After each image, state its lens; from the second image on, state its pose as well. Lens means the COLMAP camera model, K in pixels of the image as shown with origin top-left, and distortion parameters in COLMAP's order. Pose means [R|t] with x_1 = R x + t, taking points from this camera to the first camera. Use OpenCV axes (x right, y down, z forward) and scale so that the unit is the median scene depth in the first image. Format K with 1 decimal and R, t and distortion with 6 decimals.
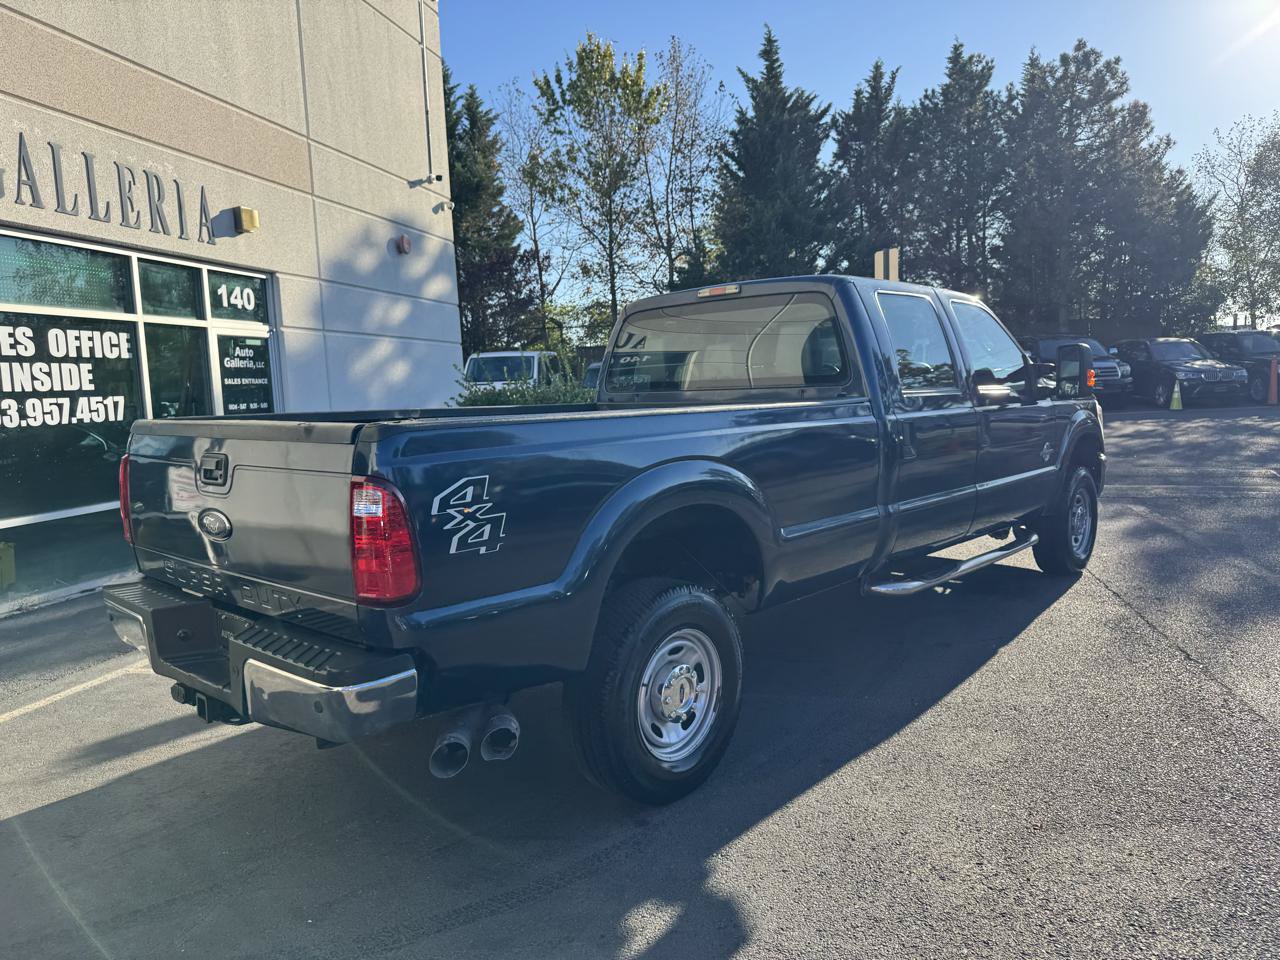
lens RADIAL K [[905.1, 0, 644.4], [0, 905.1, 486.3], [0, 0, 1]] dist [0.010398, -0.007834]
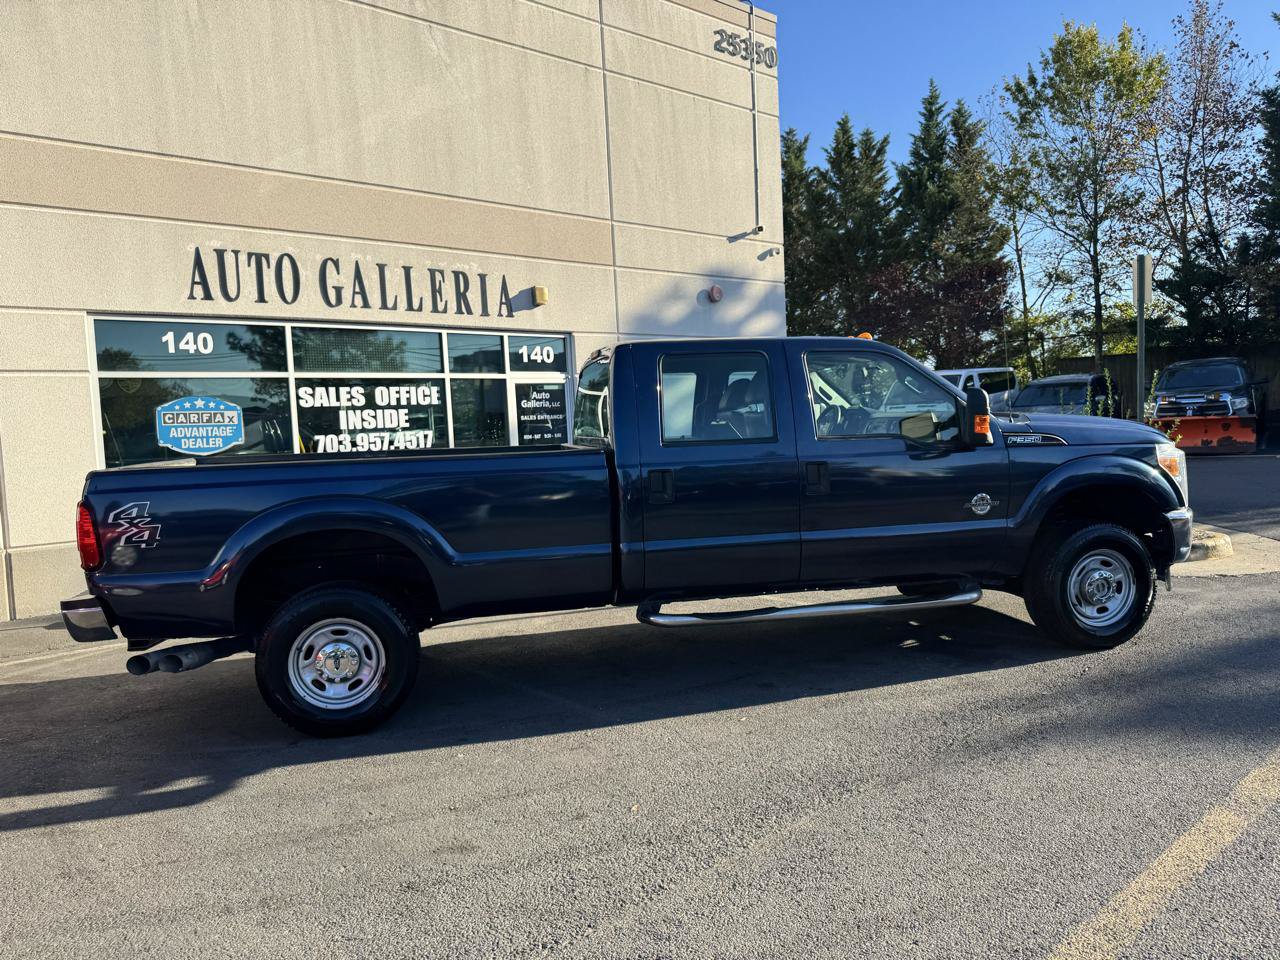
lens RADIAL K [[892.5, 0, 654.5], [0, 892.5, 480.3], [0, 0, 1]] dist [0.154461, -0.258880]
pose [[0.809369, 0.037714, -0.586088, 0.476607], [-0.049860, 0.998746, -0.004587, -0.027609], [0.585180, 0.032935, 0.810235, 0.046207]]
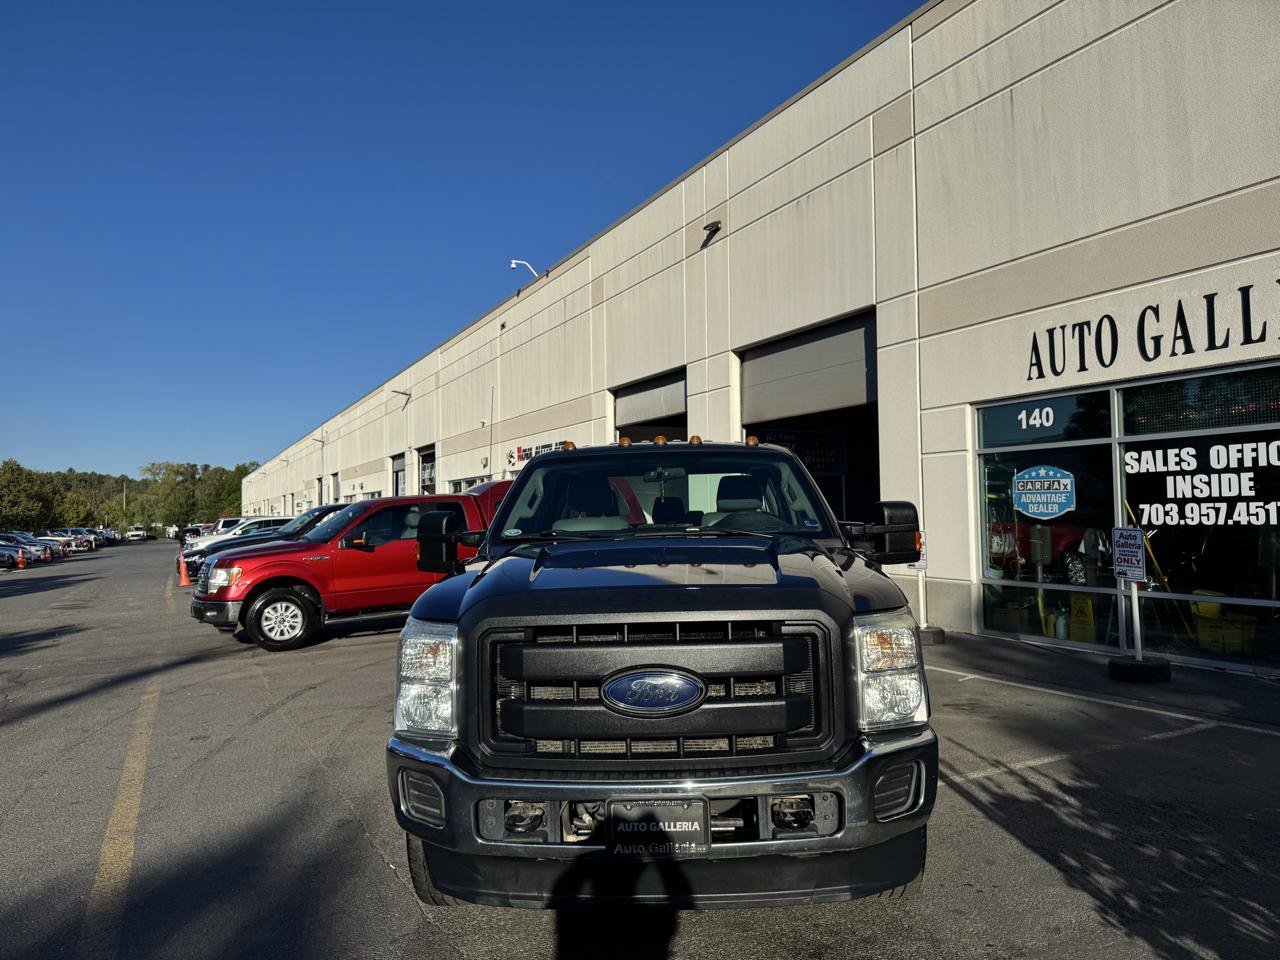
lens RADIAL K [[908.8, 0, 644.7], [0, 908.8, 485.9], [0, 0, 1]] dist [0.005090, -0.001579]
pose [[-0.761589, 0.039151, -0.646876, 0.560704], [-0.019691, 0.996315, 0.083484, -0.163520], [0.647761, 0.076318, -0.758012, 1.132735]]
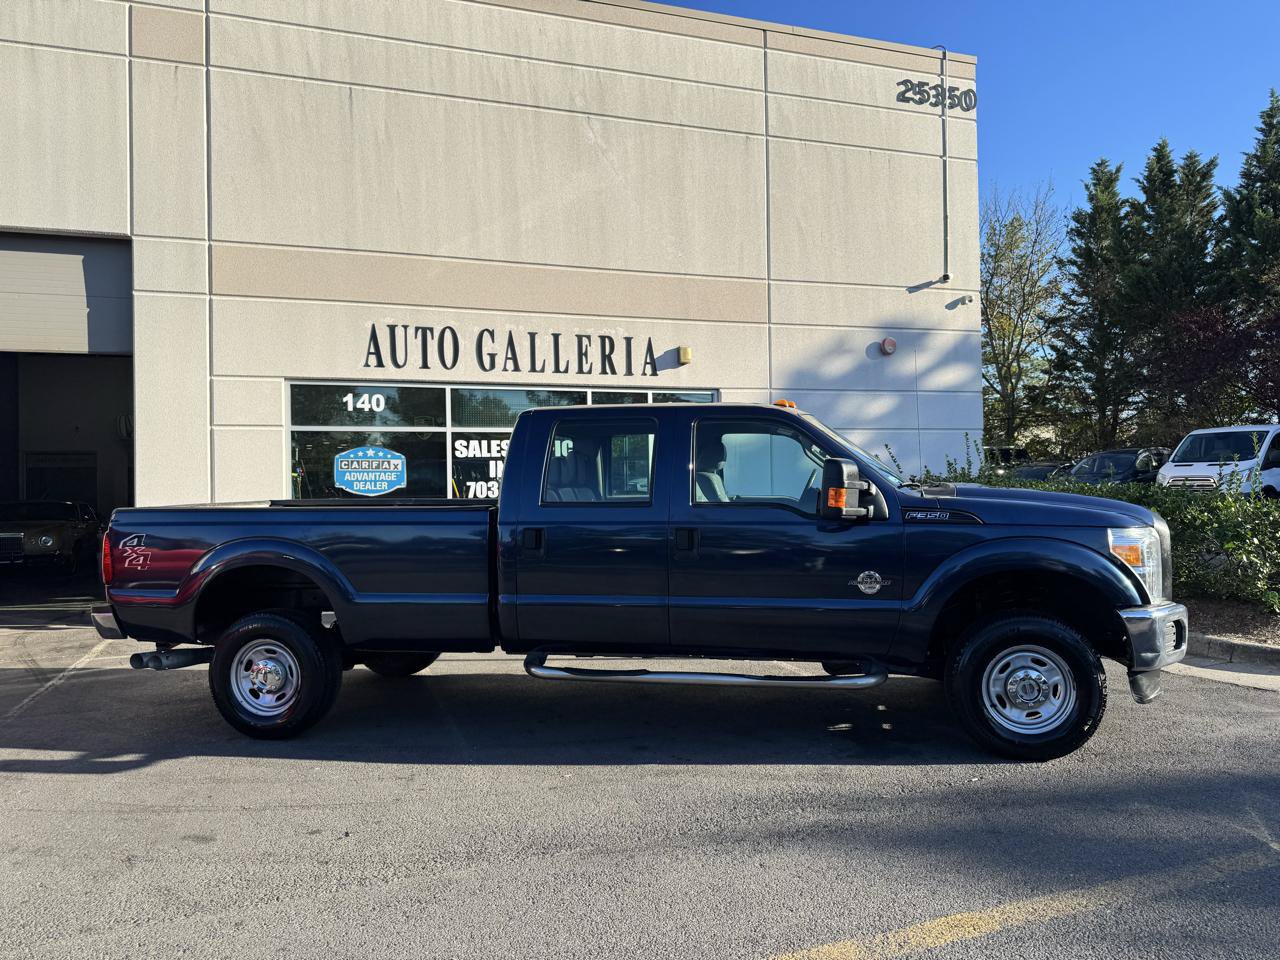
lens RADIAL K [[892.5, 0, 654.5], [0, 892.5, 480.3], [0, 0, 1]] dist [0.154461, -0.258880]
pose [[0.540094, 0.029401, -0.841091, 0.698790], [-0.098644, 0.994713, -0.028571, -0.059660], [0.835804, 0.098400, 0.540138, 0.242536]]
